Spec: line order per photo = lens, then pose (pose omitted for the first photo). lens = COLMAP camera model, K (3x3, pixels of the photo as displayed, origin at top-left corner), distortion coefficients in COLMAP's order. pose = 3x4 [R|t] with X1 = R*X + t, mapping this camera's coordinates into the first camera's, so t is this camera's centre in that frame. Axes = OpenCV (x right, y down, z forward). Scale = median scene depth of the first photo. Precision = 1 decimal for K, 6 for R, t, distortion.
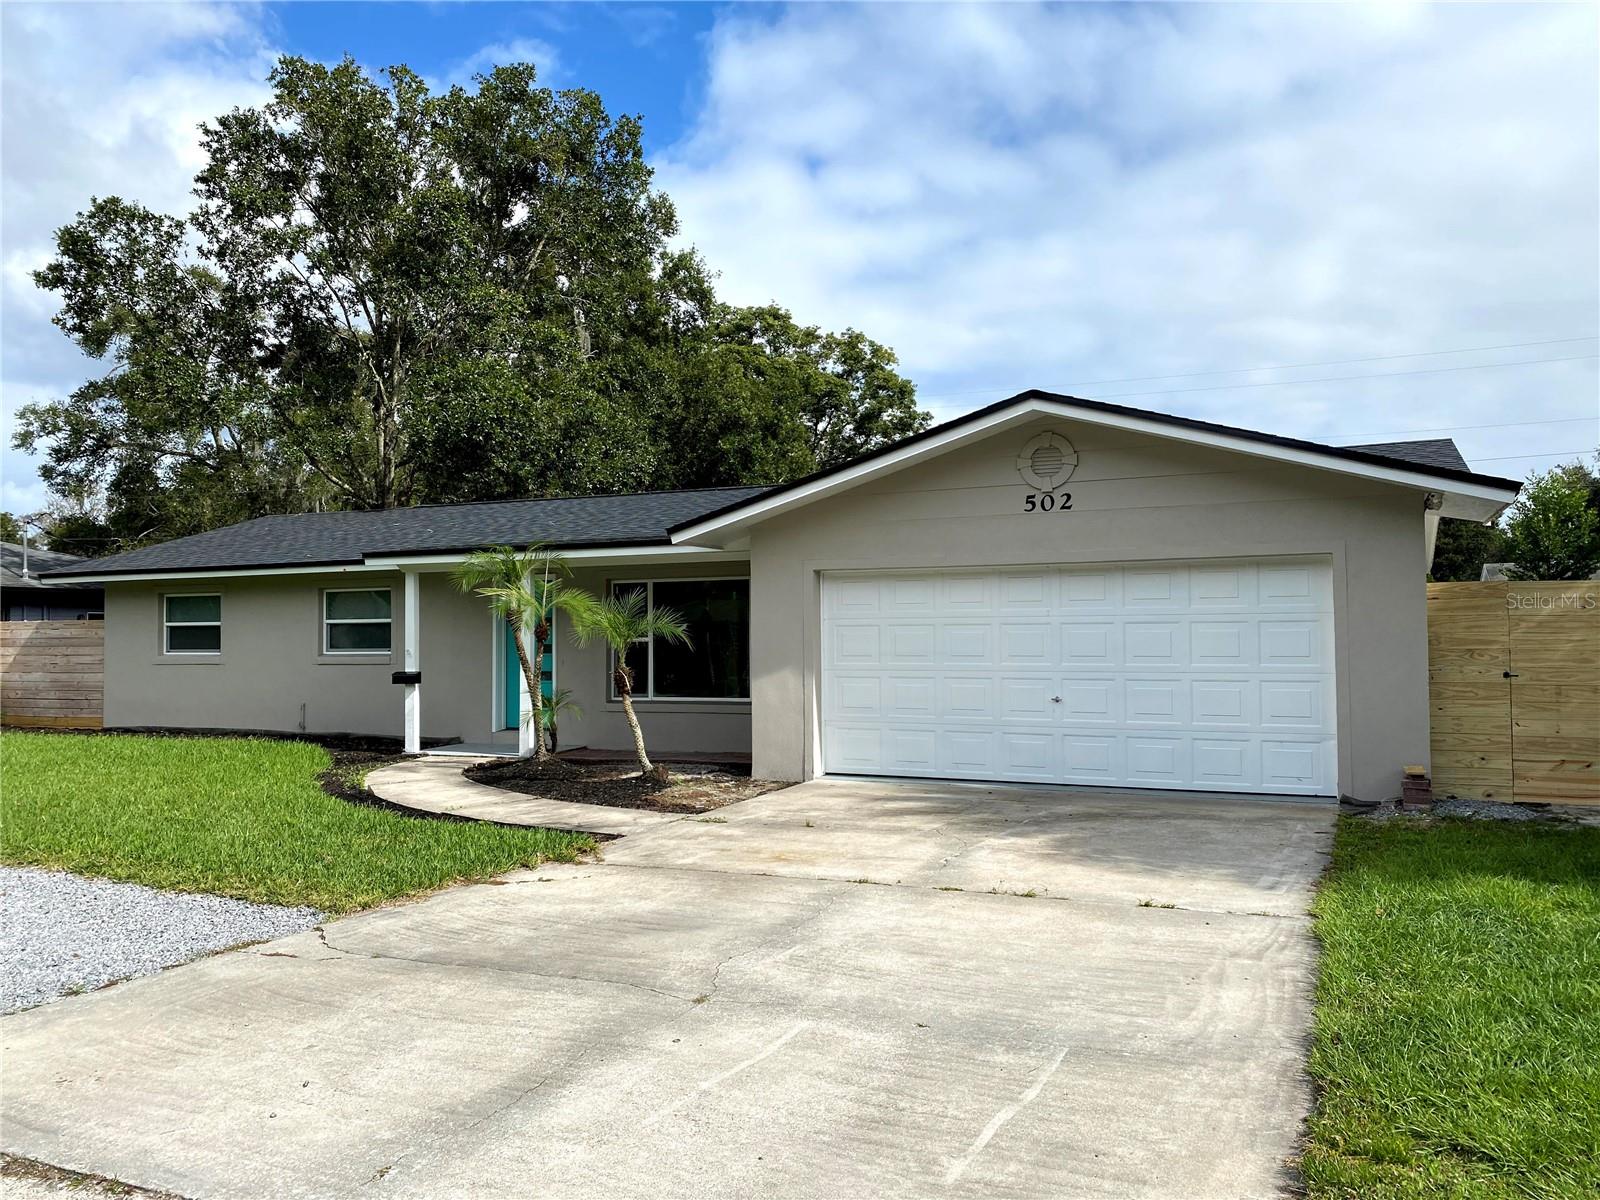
lens RADIAL K [[1211.4, 0, 801.8], [0, 1211.4, 603.6], [0, 0, 1]] dist [0.003898, 0.005730]
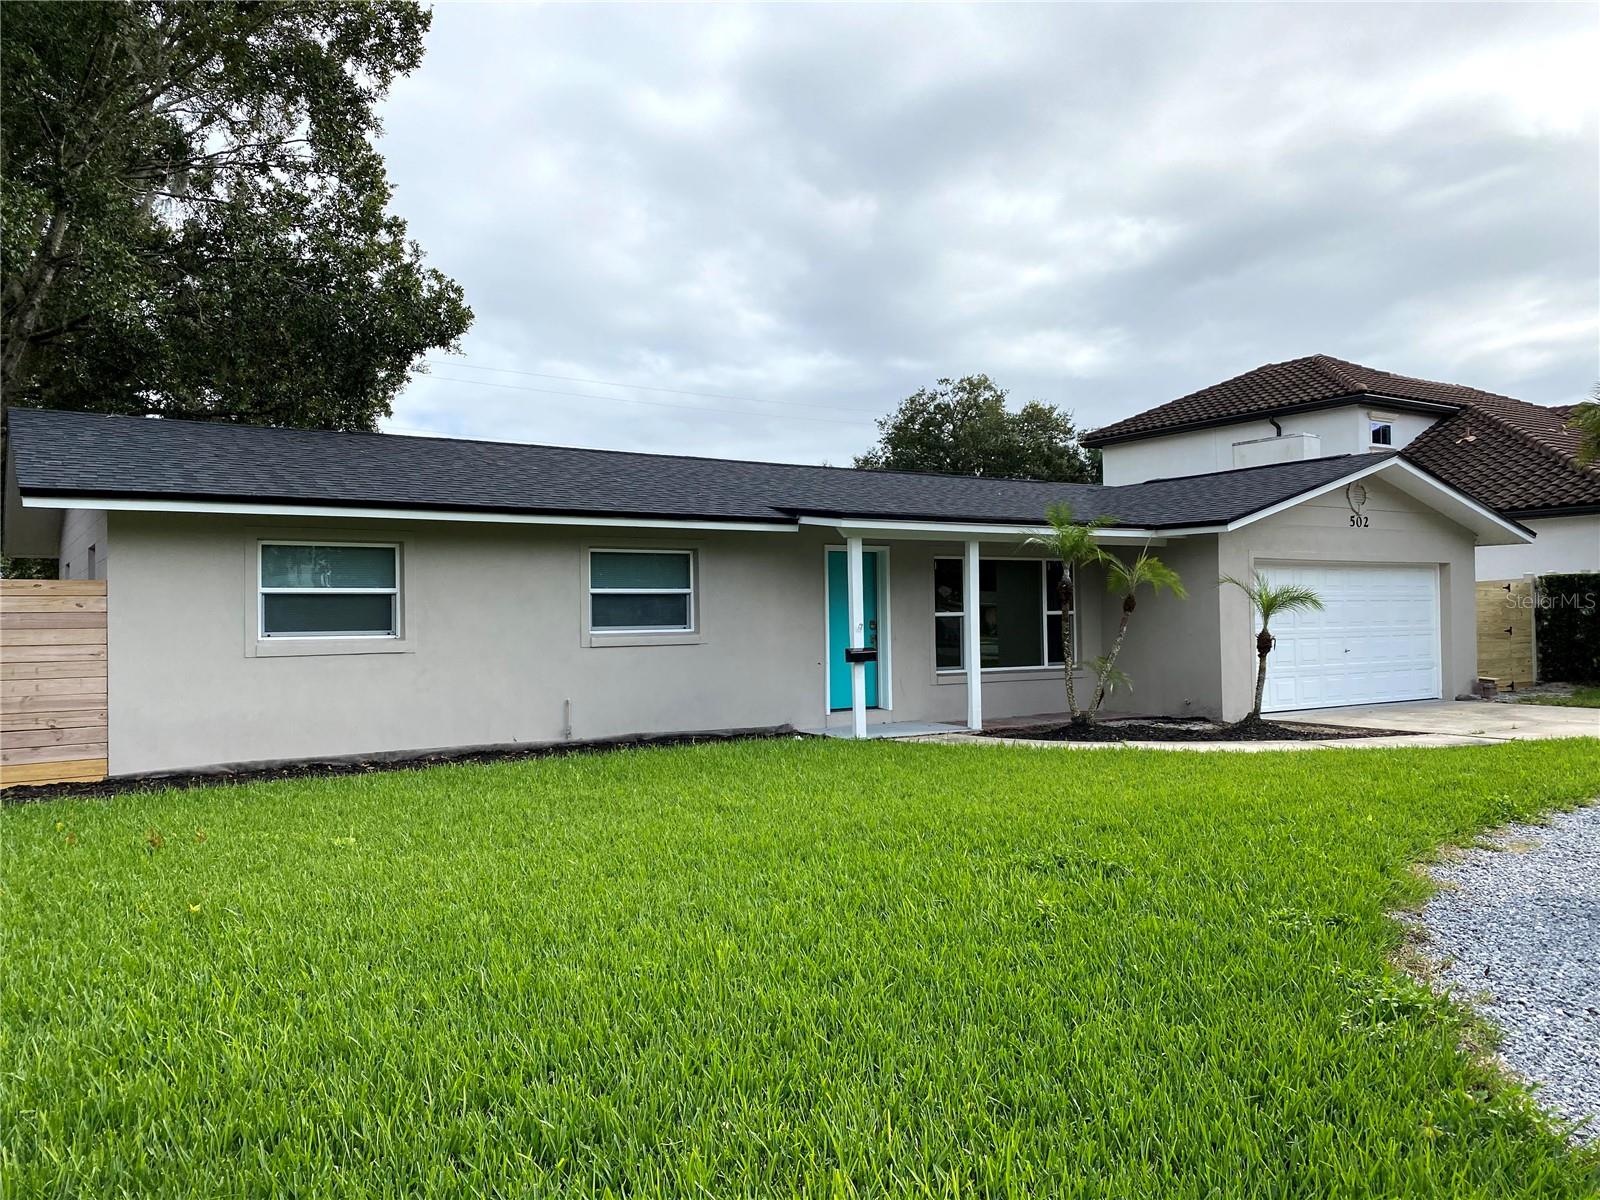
lens RADIAL K [[1216.1, 0, 799.0], [0, 1216.1, 599.2], [0, 0, 1]] dist [0.006058, -0.002024]
pose [[0.535914, 0.013026, 0.844172, -1.356014], [-0.016904, 0.999846, -0.004697, 0.030567], [-0.844103, -0.011753, 0.536052, 0.703563]]
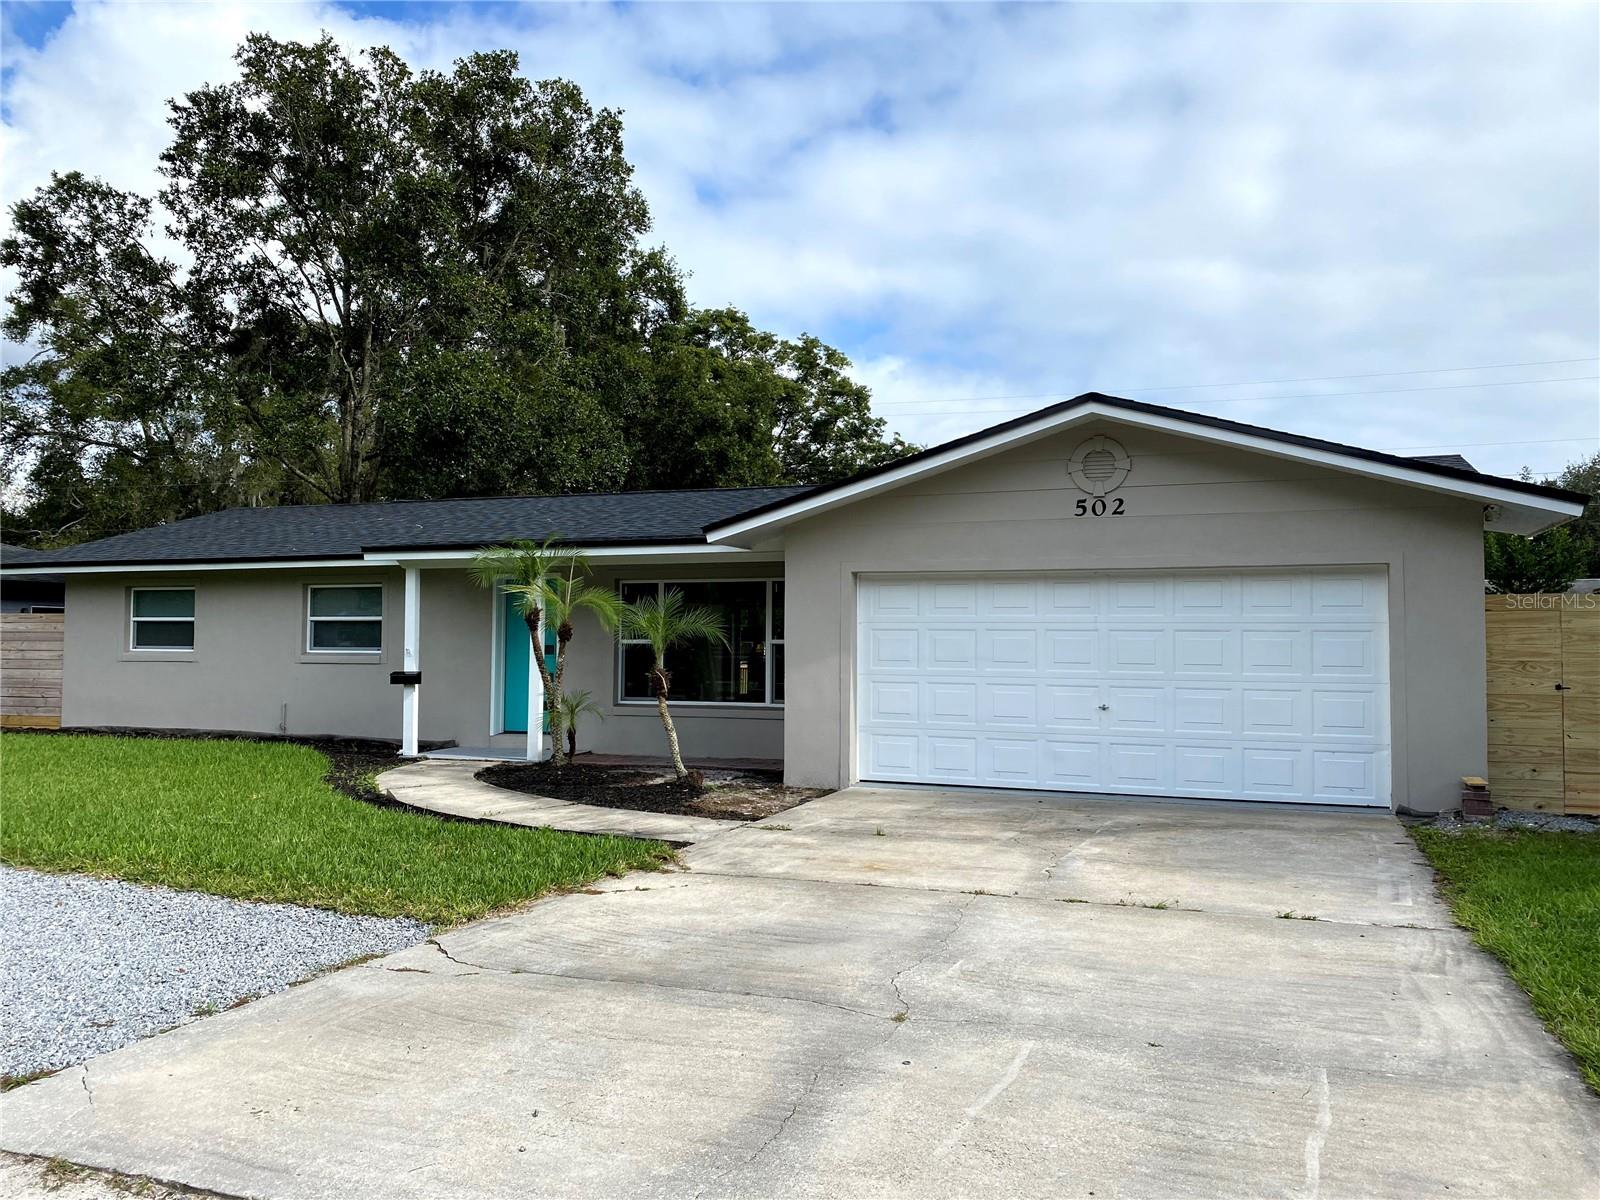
lens RADIAL K [[1216.1, 0, 799.0], [0, 1216.1, 599.2], [0, 0, 1]] dist [0.006058, -0.002024]
pose [[0.998195, 0.016096, 0.057858, -0.088007], [-0.015522, 0.999826, -0.010359, 0.004910], [-0.058015, 0.009442, 0.998271, 0.022687]]
